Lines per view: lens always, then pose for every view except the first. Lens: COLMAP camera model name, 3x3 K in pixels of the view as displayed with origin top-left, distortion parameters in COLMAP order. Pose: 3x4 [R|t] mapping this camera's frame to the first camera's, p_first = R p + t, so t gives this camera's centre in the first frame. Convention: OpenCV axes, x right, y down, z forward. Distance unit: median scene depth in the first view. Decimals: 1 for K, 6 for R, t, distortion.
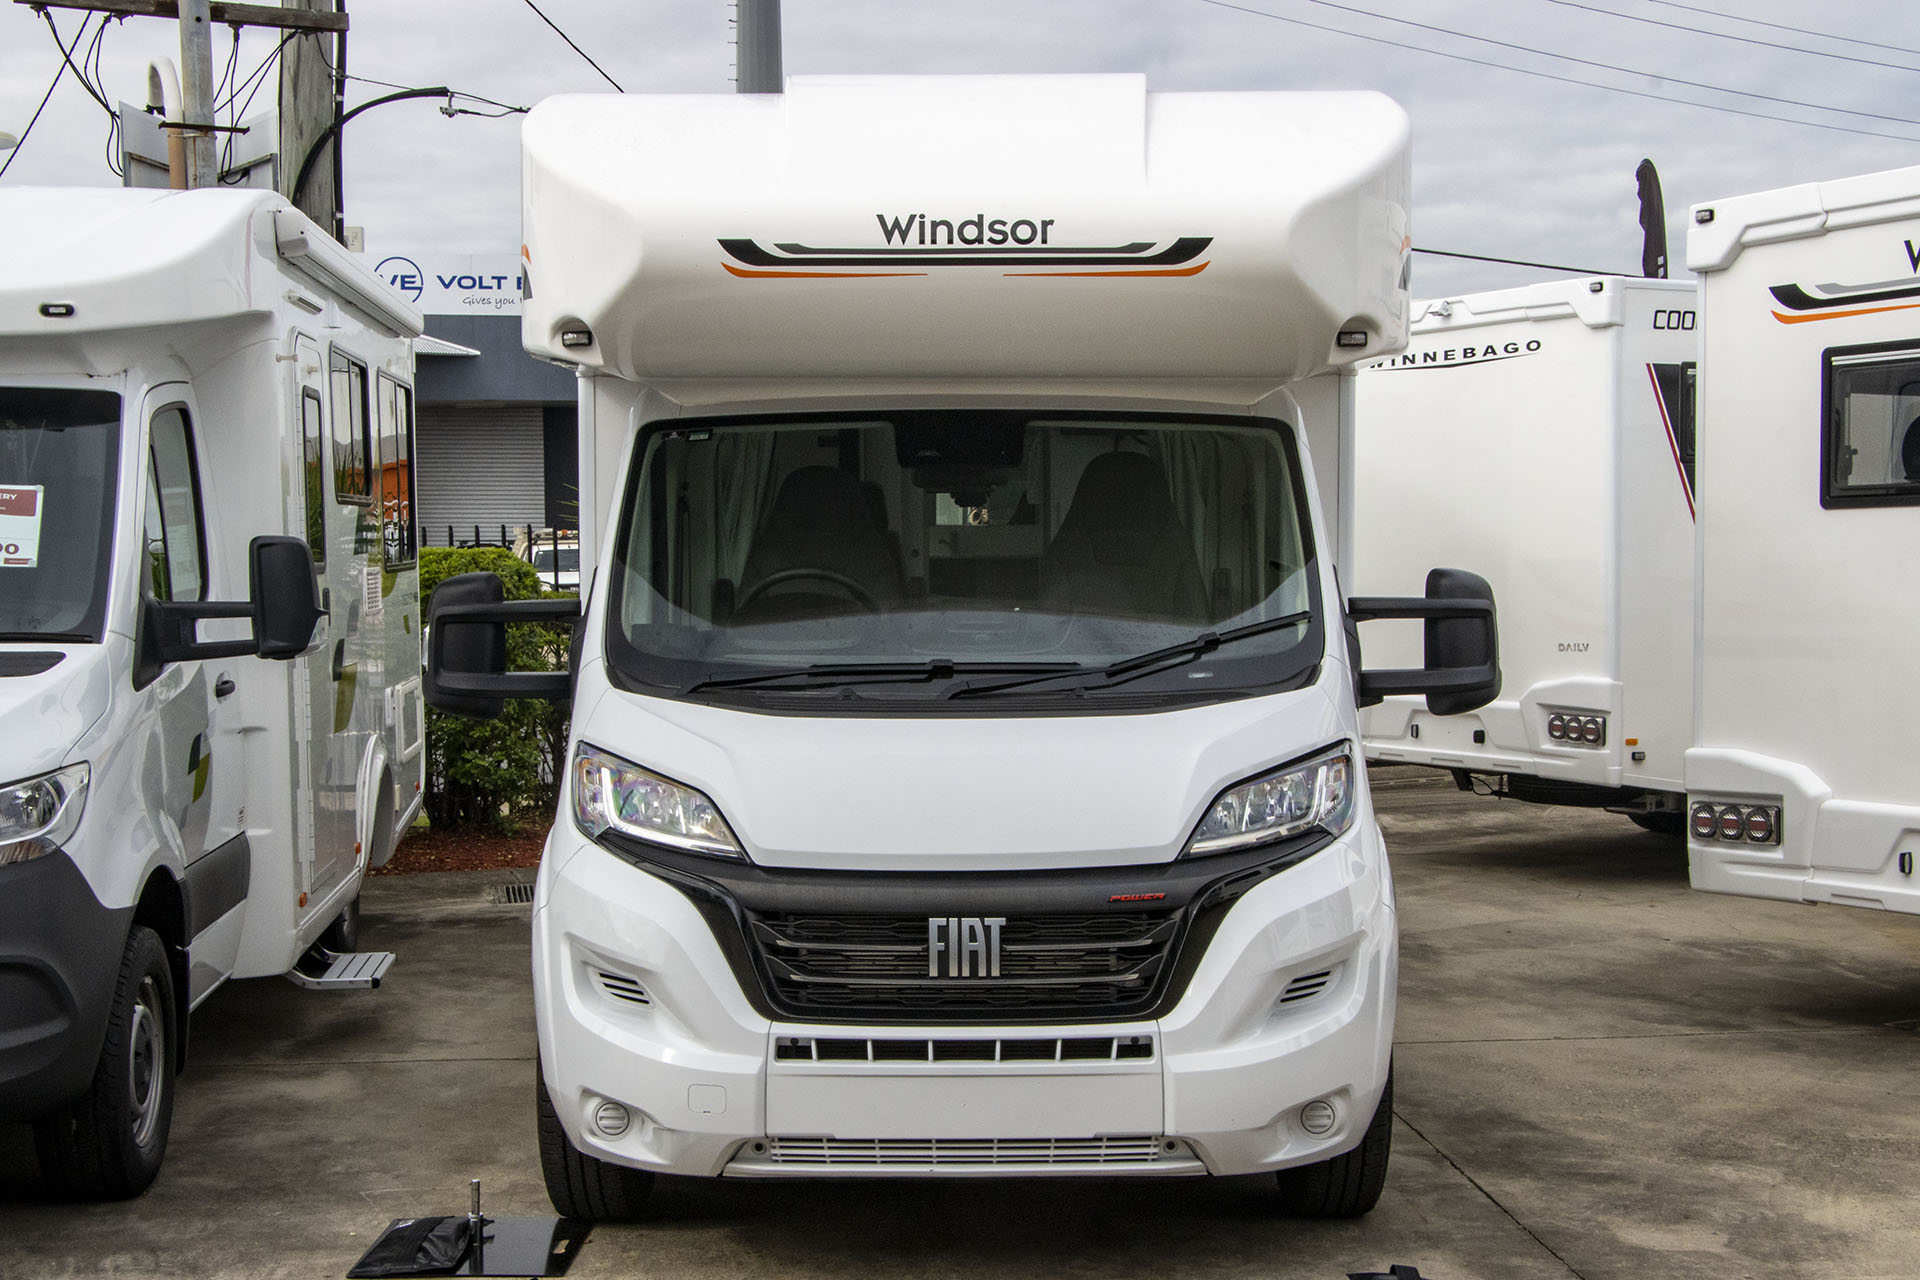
lens RADIAL K [[2563.2, 0, 960.0], [0, 2563.2, 640.0], [0, 0, 1]] dist [0.008207, 0.014183]
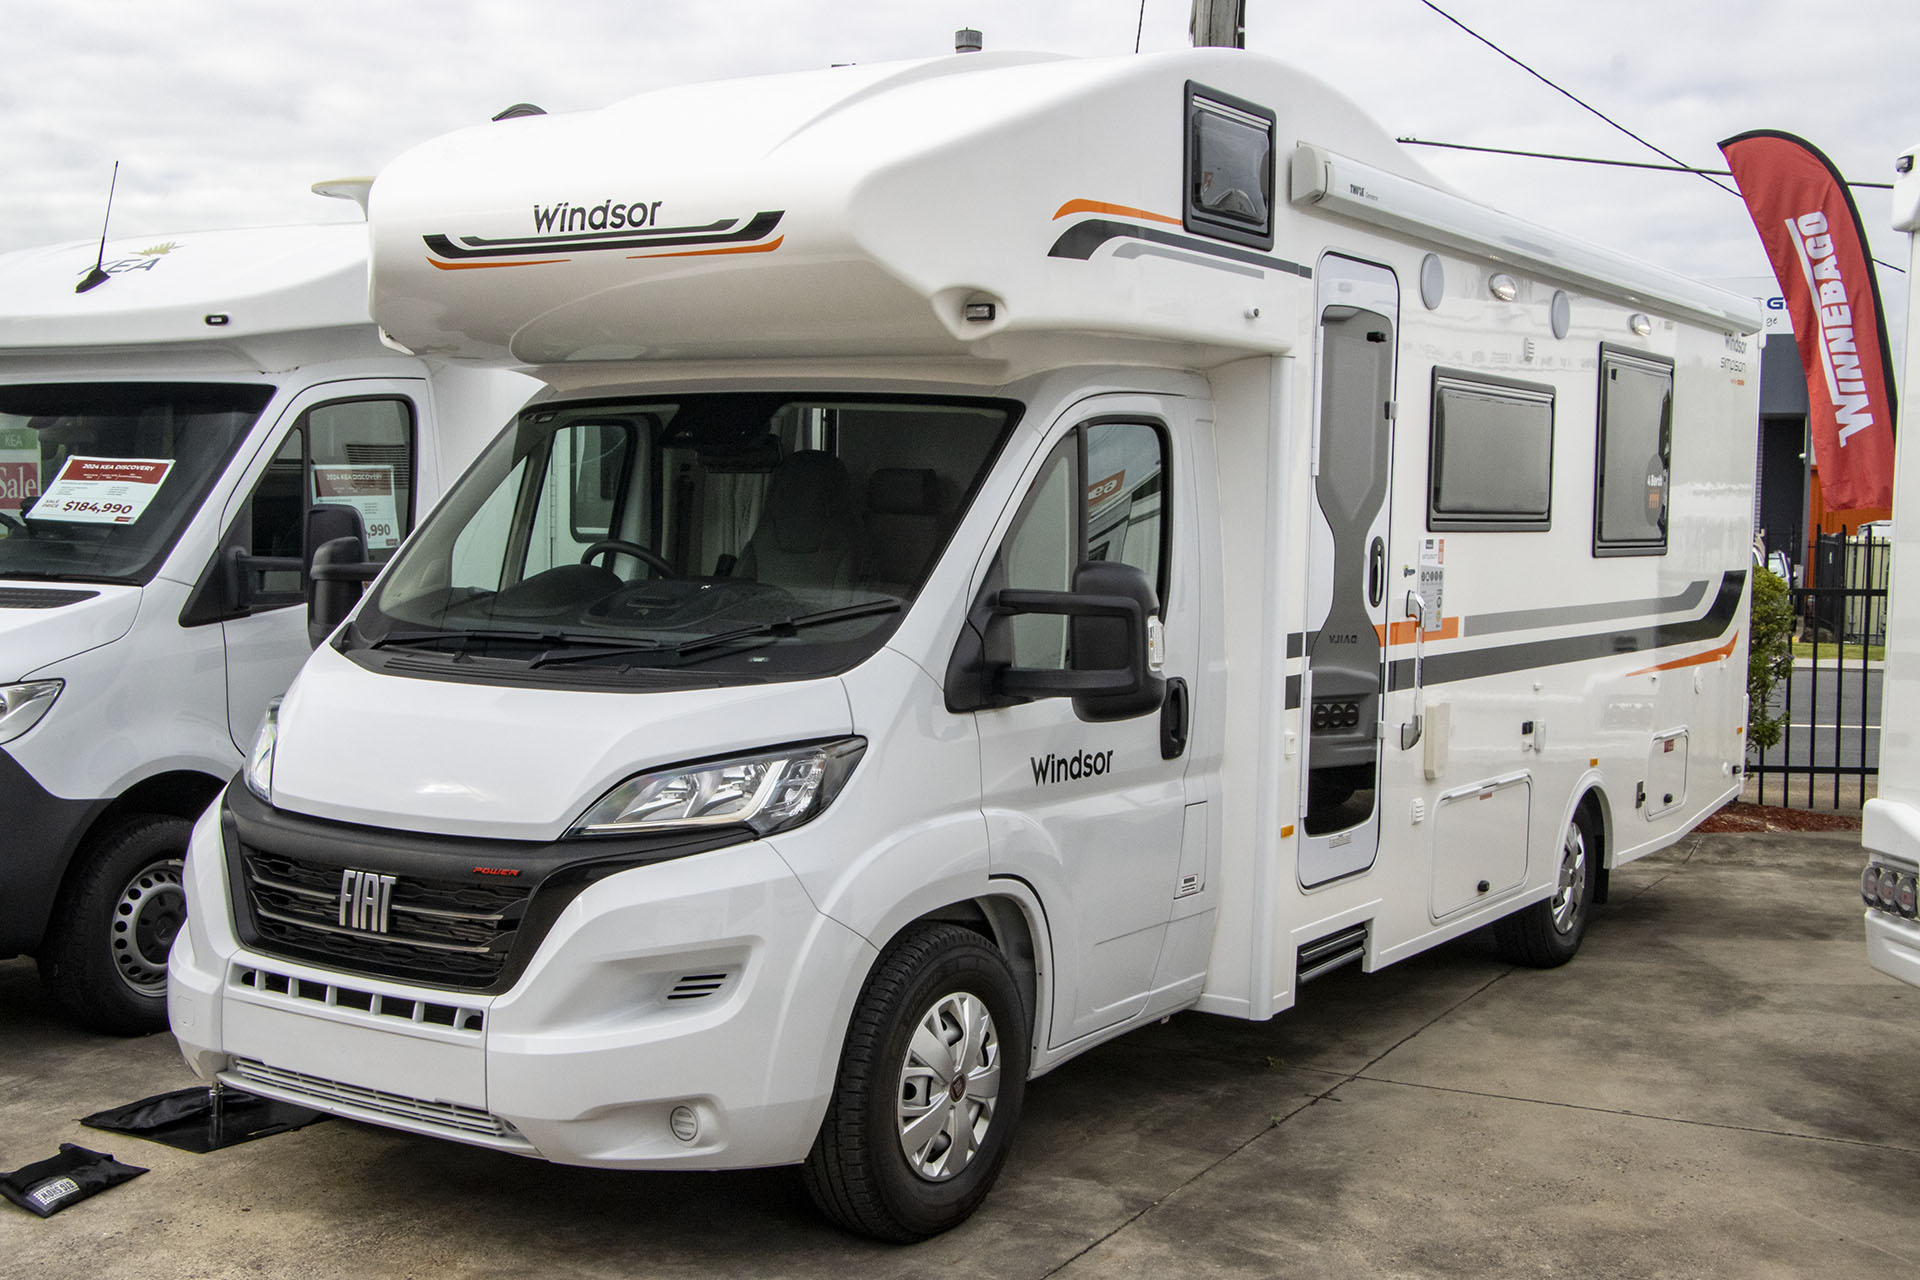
lens RADIAL K [[2254.3, 0, 959.4], [0, 2254.3, 603.4], [0, 0, 1]] dist [-0.008751, -0.003471]
pose [[0.839845, 0.042909, -0.541128, 0.623261], [-0.049215, 0.998784, 0.002817, -0.013824], [0.540591, 0.024266, 0.840936, 0.320459]]
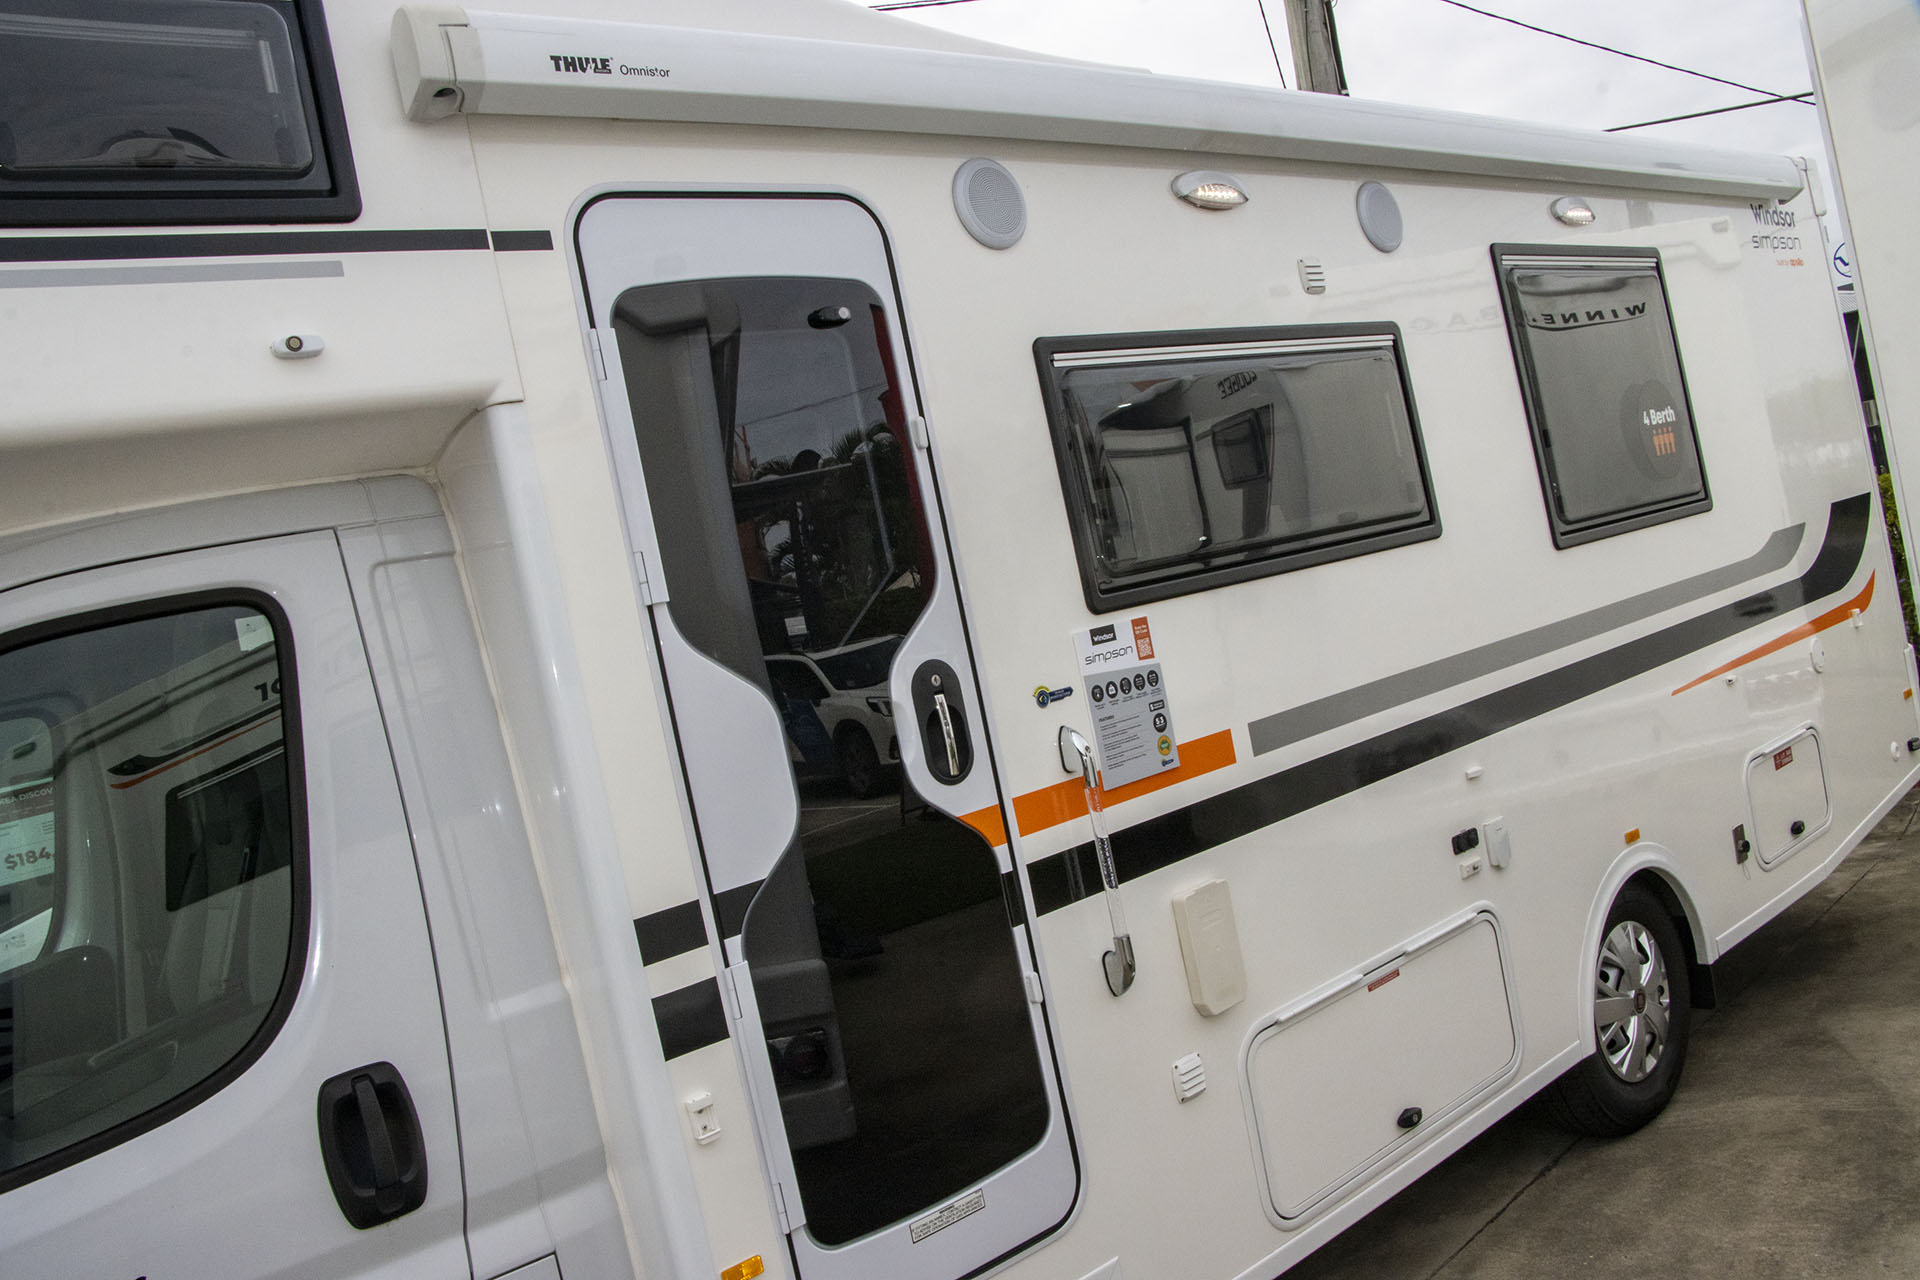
lens RADIAL K [[1549.3, 0, 960.0], [0, 1549.3, 640.0], [0, 0, 1]] dist [-0.150249, 0.109925]
pose [[0.624761, -0.128518, -0.770167, 0.545268], [0.170867, 0.984958, -0.025753, -0.041385], [0.761891, -0.115507, 0.637323, 0.968115]]
